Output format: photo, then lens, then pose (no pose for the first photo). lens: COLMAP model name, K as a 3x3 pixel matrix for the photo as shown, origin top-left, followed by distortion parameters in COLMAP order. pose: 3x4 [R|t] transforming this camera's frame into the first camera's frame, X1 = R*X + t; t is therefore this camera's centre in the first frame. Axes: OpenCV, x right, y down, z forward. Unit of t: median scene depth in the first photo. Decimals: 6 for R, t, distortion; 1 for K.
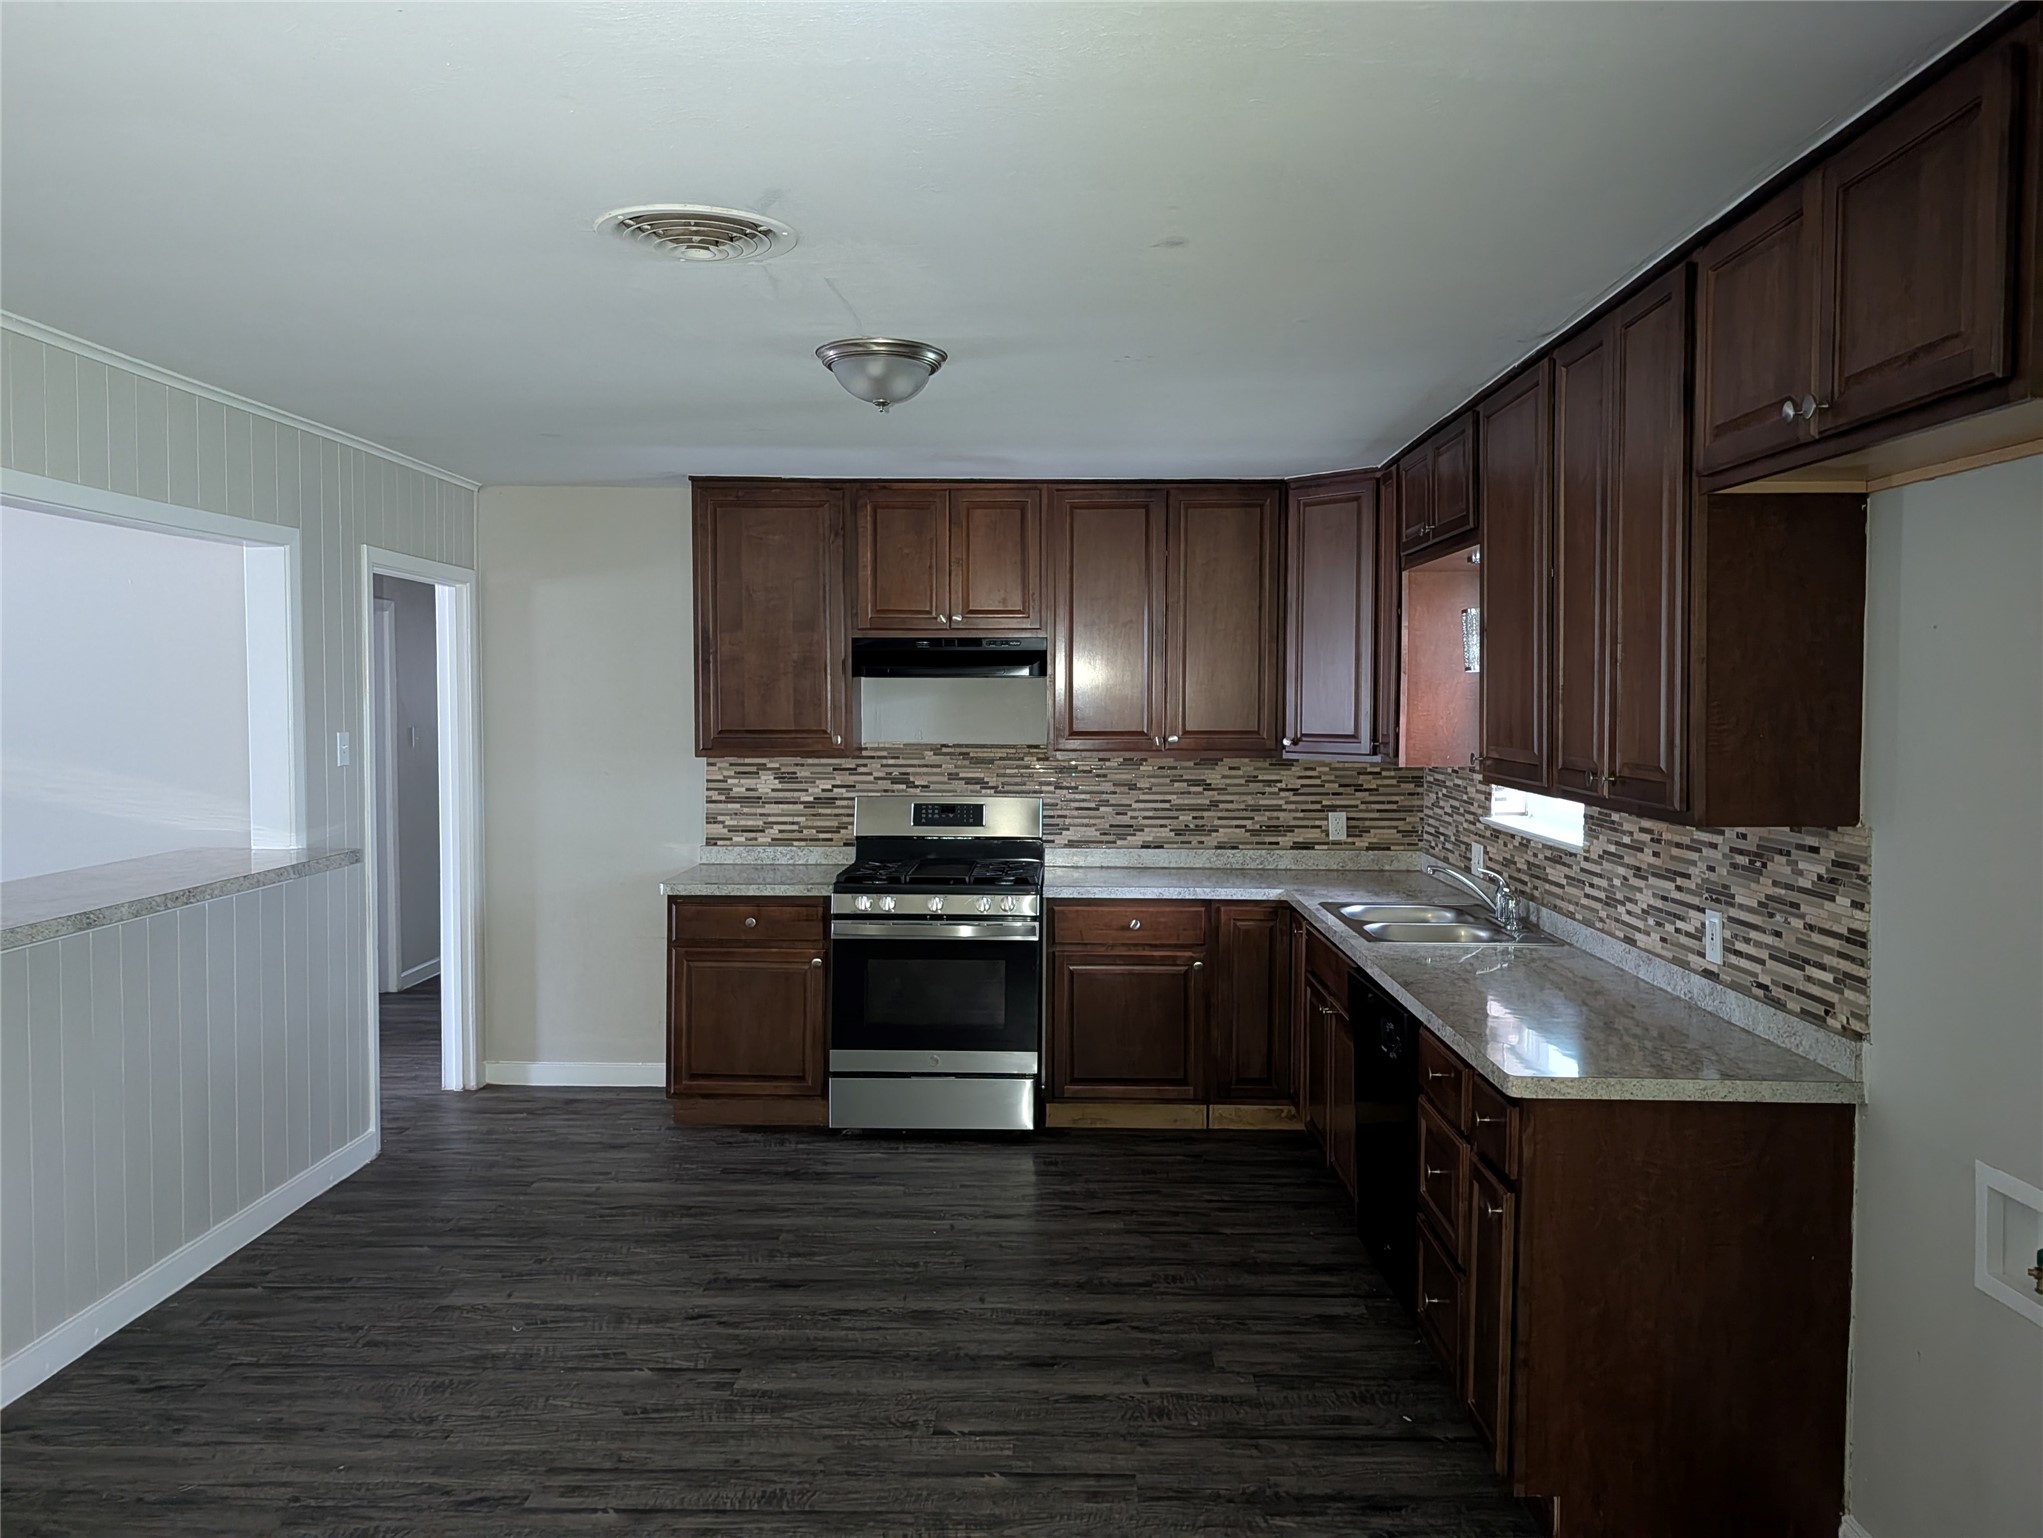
lens RADIAL K [[1476.7, 0, 1040.5], [0, 1476.7, 722.6], [0, 0, 1]] dist [0.014768, -0.007515]
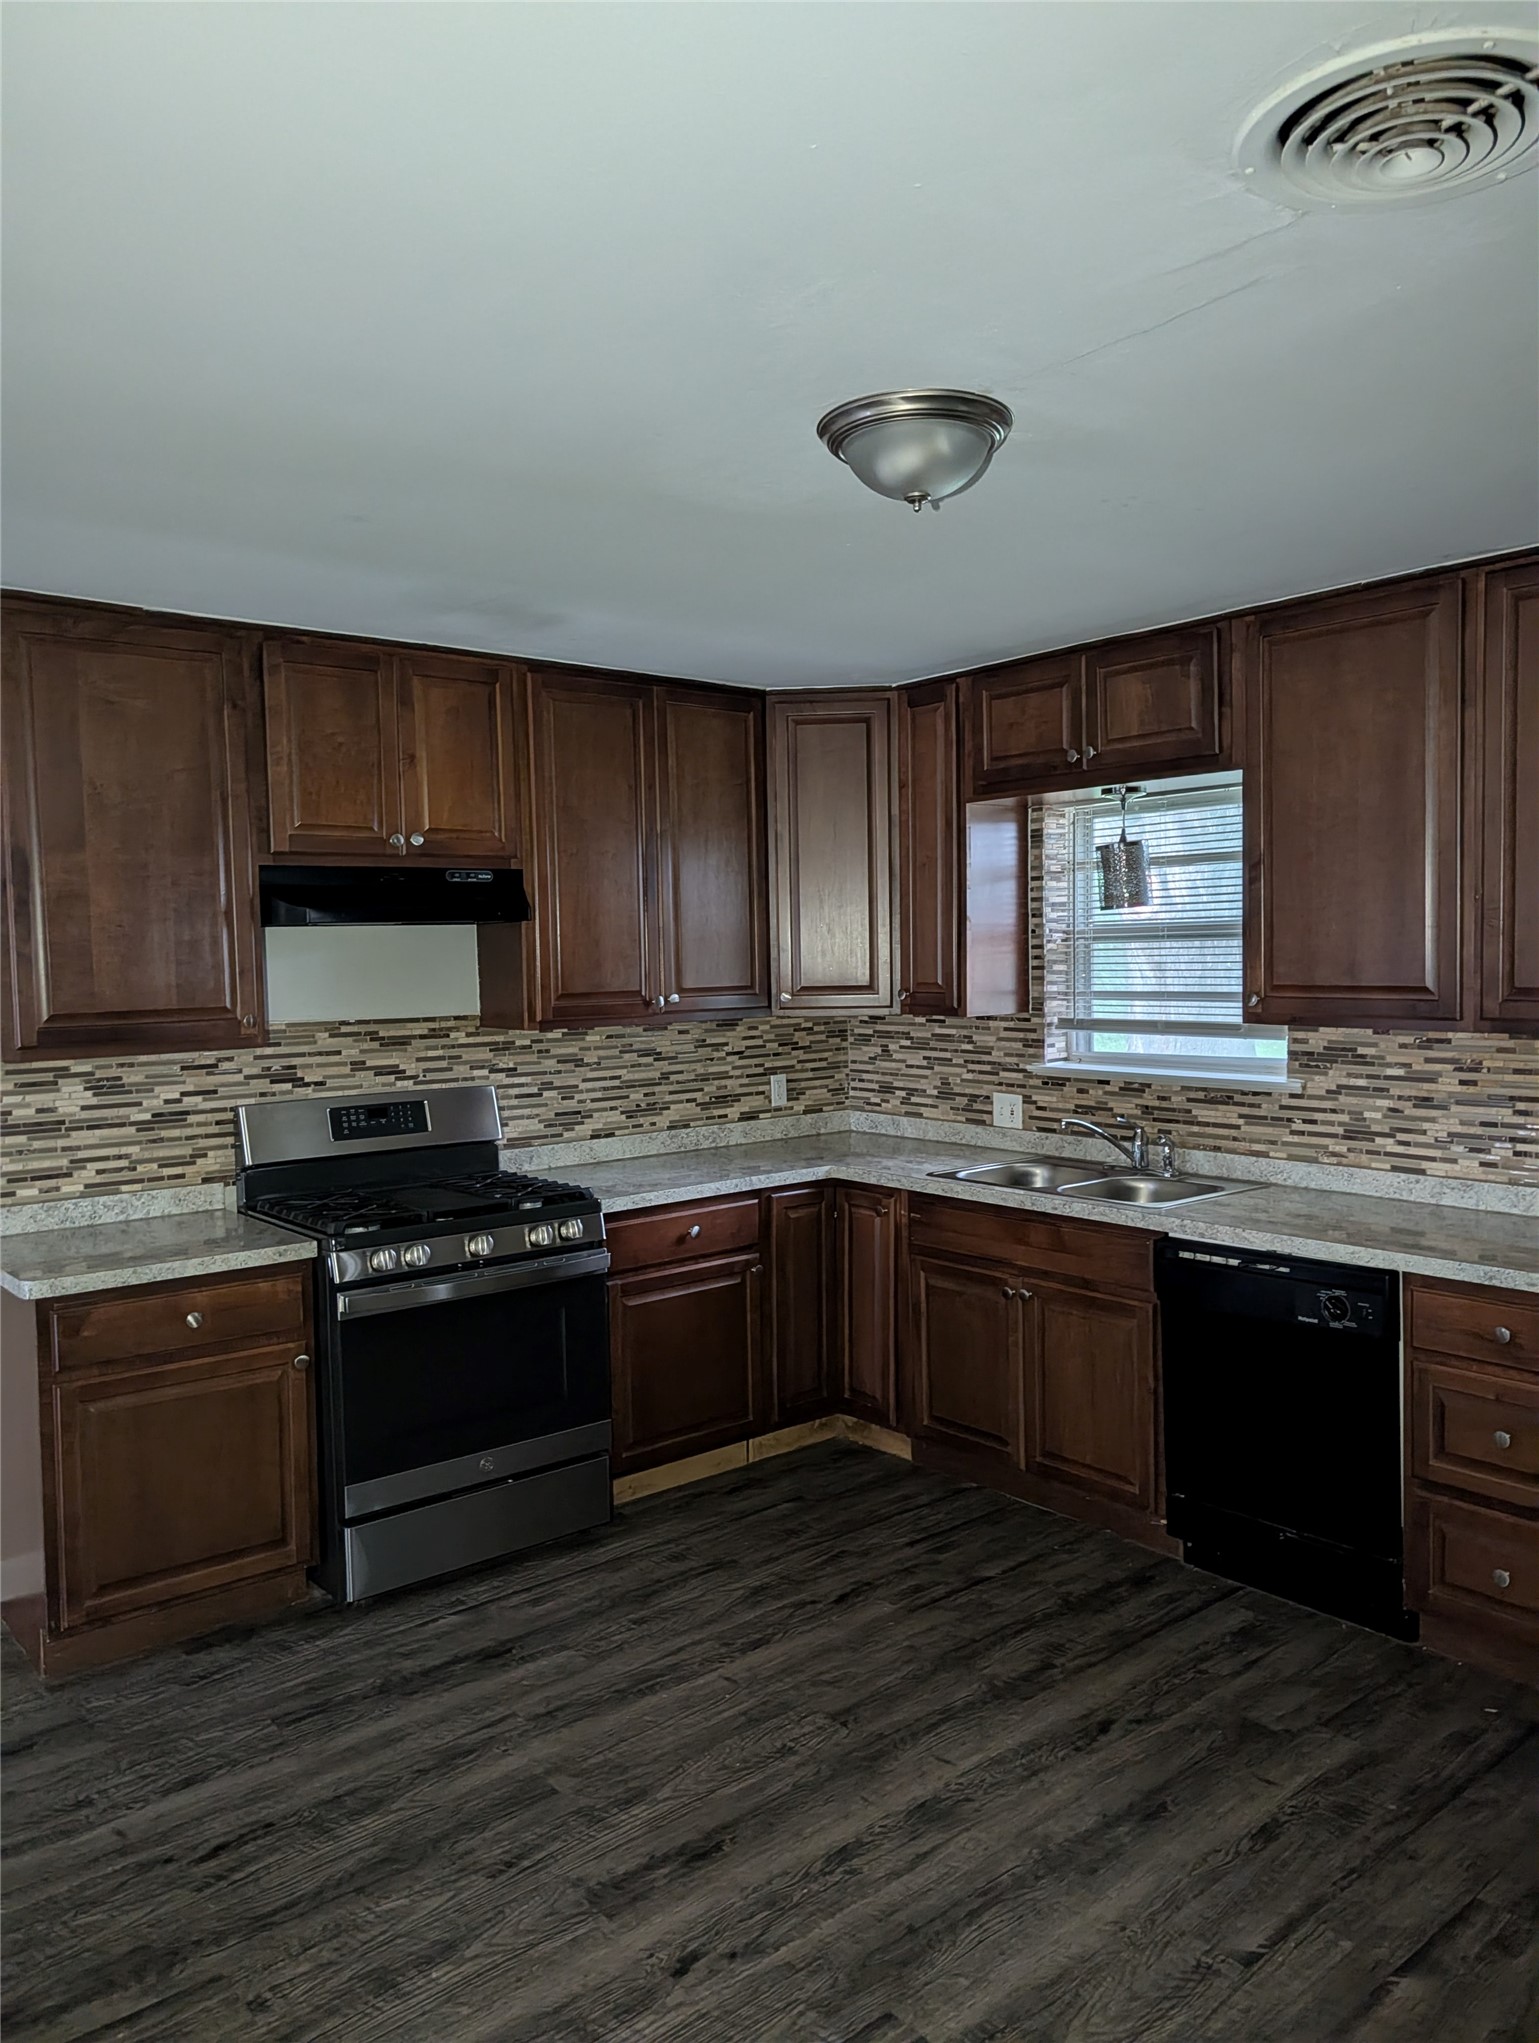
lens RADIAL K [[1476.7, 0, 794.4], [0, 1476.7, 1023.4], [0, 0, 1]] dist [0.014768, -0.007515]
pose [[0.754255, -0.053105, 0.654430, -0.408833], [0.034570, 0.998553, 0.041186, -0.006710], [-0.655671, -0.008441, 0.755000, 0.363318]]
